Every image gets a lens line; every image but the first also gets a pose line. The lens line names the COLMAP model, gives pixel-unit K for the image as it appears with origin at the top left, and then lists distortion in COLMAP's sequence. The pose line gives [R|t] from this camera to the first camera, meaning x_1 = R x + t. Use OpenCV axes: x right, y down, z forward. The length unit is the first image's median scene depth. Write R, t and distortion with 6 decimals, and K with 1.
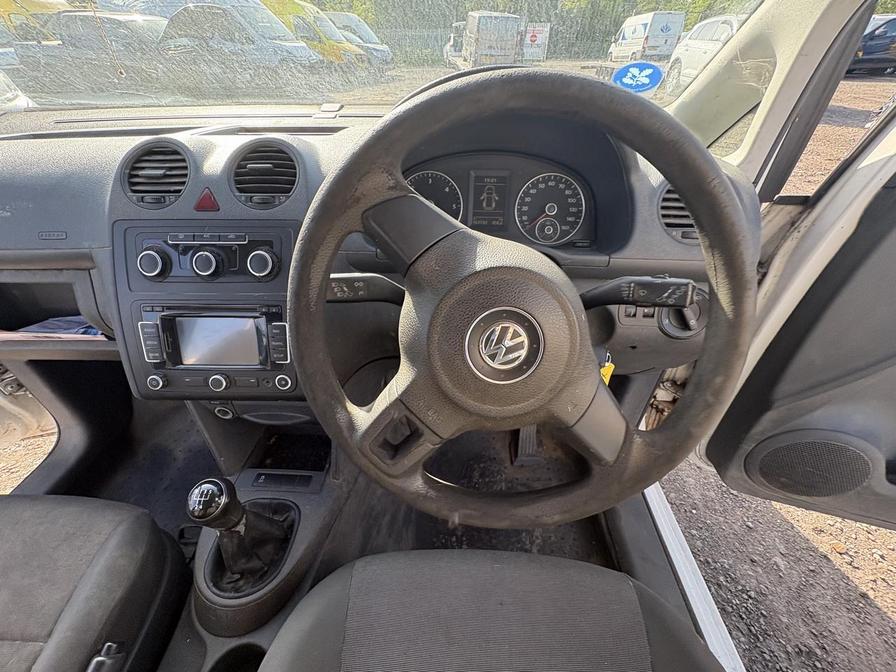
lens RADIAL K [[356.9, 0, 454.8], [0, 356.9, 332.1], [0, 0, 1]] dist [-0.000178, 0.000394]
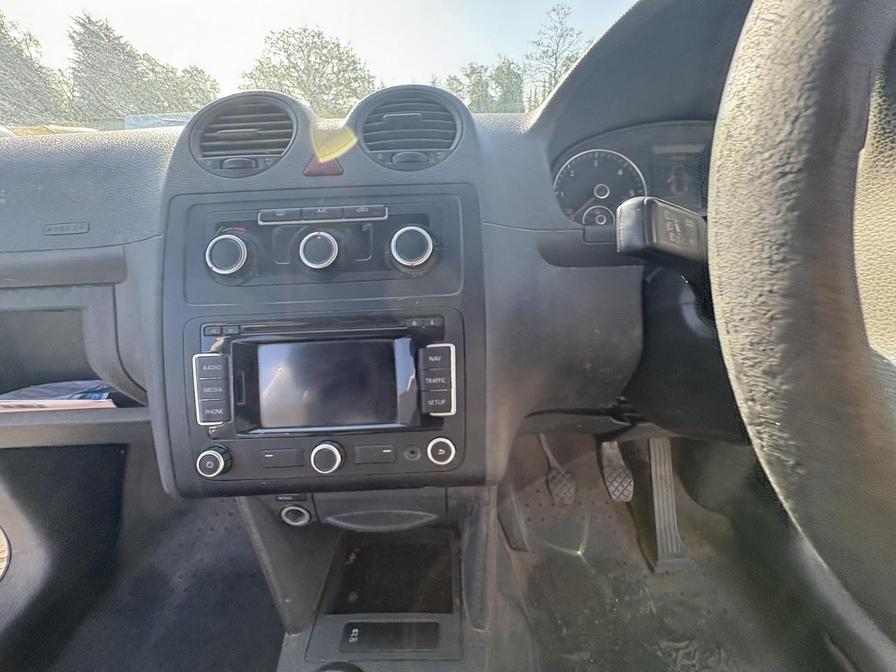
lens RADIAL K [[356.9, 0, 452.1], [0, 356.9, 335.7], [0, 0, 1]] dist [-0.000178, 0.000394]
pose [[0.998800, -0.042933, 0.023552, -0.445984], [0.046926, 0.976628, -0.209753, 0.077569], [-0.013997, 0.210607, 0.977471, 0.392024]]
